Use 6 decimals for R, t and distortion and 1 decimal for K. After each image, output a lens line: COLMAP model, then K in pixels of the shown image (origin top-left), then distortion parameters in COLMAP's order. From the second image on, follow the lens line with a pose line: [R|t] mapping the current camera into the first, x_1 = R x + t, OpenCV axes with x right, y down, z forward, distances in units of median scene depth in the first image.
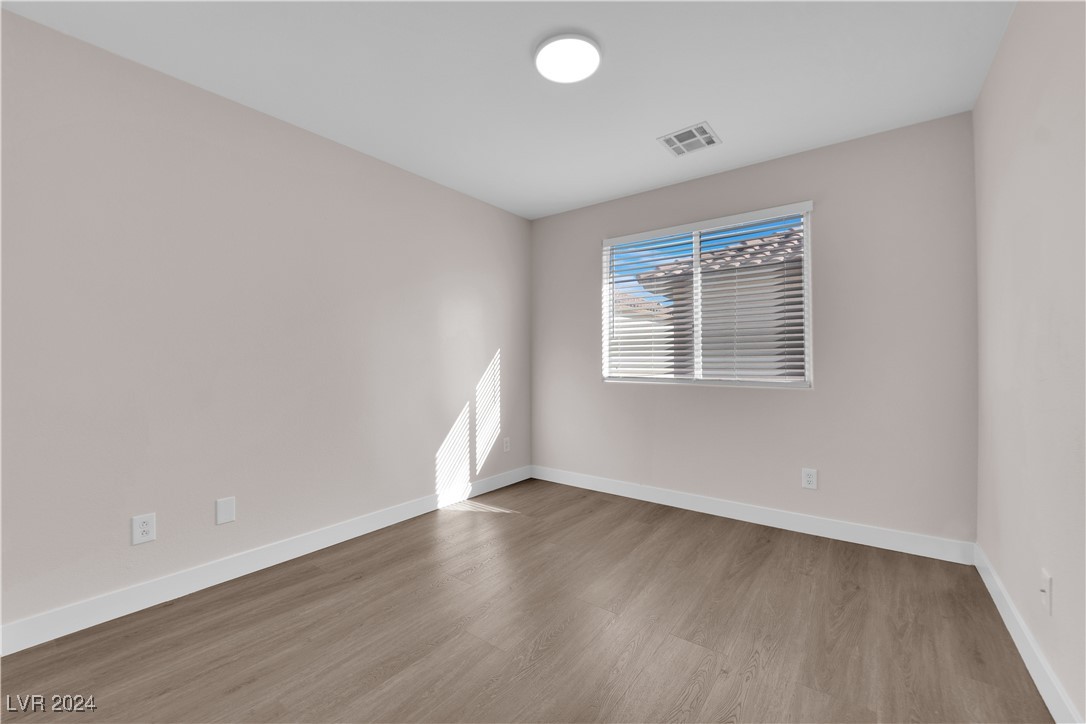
lens RADIAL K [[435.6, 0, 542.2], [0, 435.6, 359.0], [0, 0, 1]] dist [-0.002923, -0.008034]
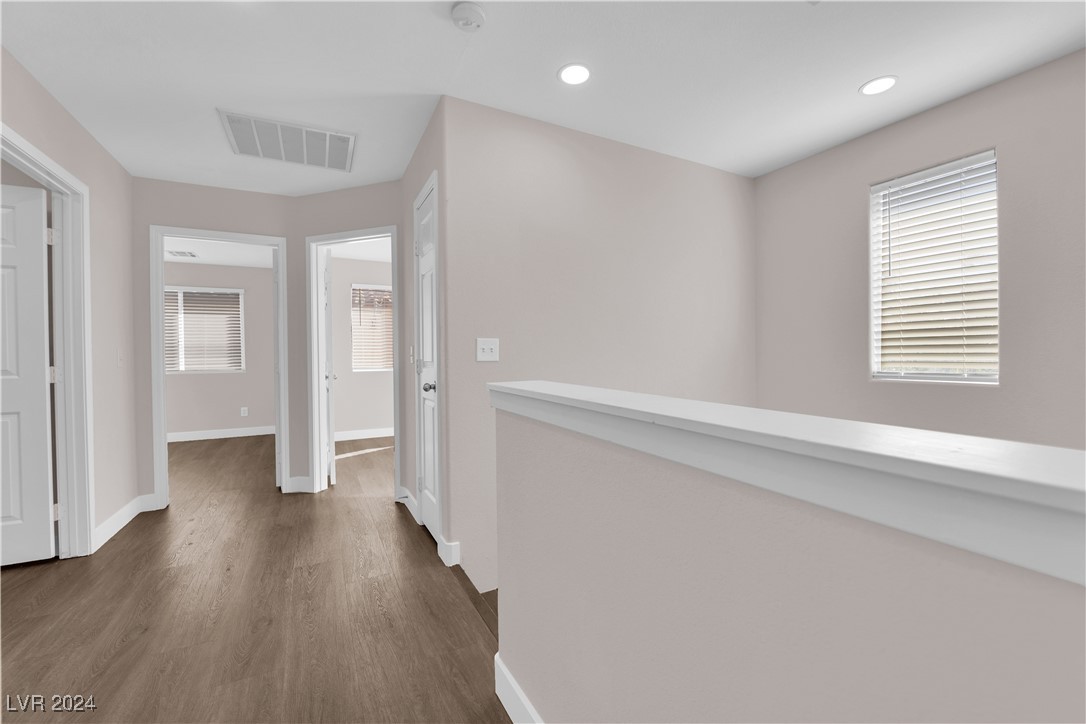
lens RADIAL K [[435.6, 0, 542.2], [0, 435.6, 359.0], [0, 0, 1]] dist [-0.002923, -0.008034]
pose [[0.408698, -0.010775, 0.912606, -0.744727], [0.009200, 0.999928, 0.007686, -0.002695], [-0.912623, 0.005254, 0.408767, -1.232186]]
